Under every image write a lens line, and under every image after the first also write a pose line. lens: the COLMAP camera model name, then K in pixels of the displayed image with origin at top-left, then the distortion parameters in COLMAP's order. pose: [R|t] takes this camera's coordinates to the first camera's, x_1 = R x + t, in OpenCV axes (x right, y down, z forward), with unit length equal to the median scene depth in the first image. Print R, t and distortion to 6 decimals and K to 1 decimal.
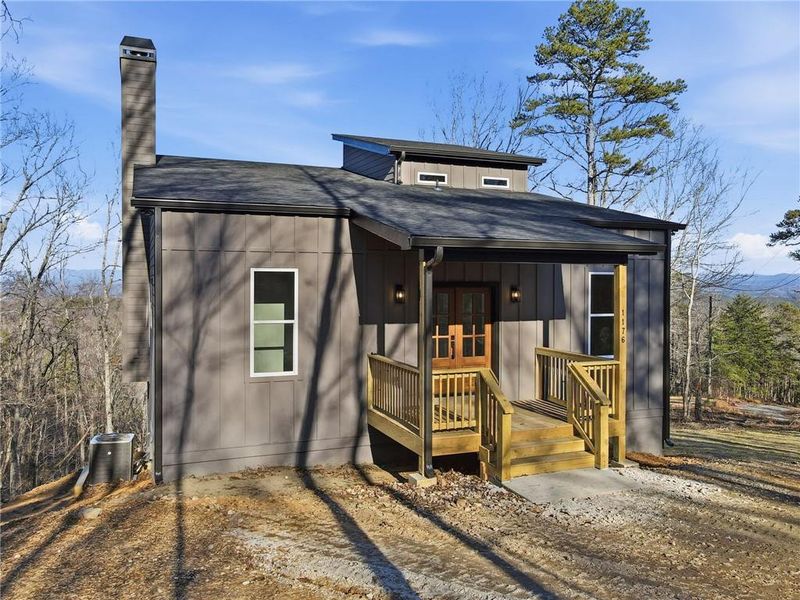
lens RADIAL K [[592.0, 0, 400.0], [0, 592.0, 300.0], [0, 0, 1]] dist [0.008820, 0.010270]
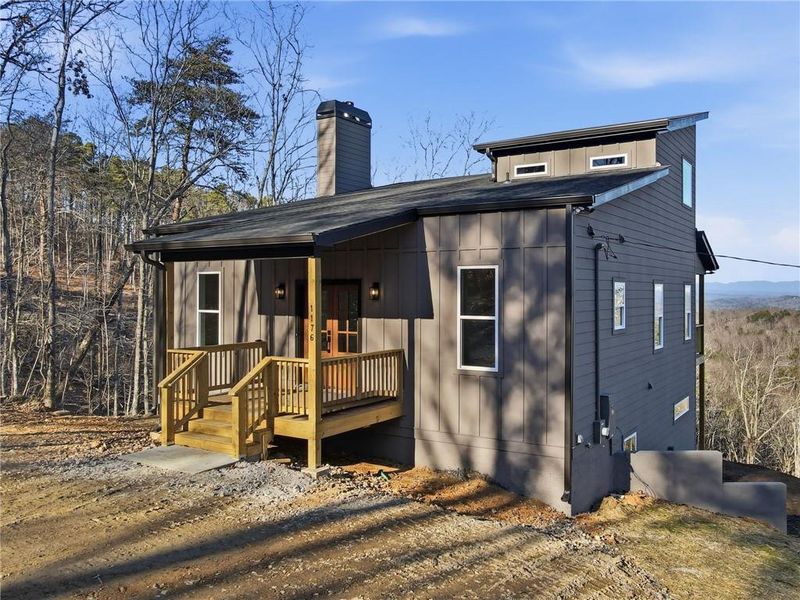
lens RADIAL K [[592.0, 0, 400.0], [0, 592.0, 300.0], [0, 0, 1]] dist [0.008820, 0.010270]
pose [[0.820486, 0.008575, -0.571603, 0.789529], [-0.005244, 0.999958, 0.007475, -0.003585], [0.571643, -0.003135, 0.820496, 0.201238]]
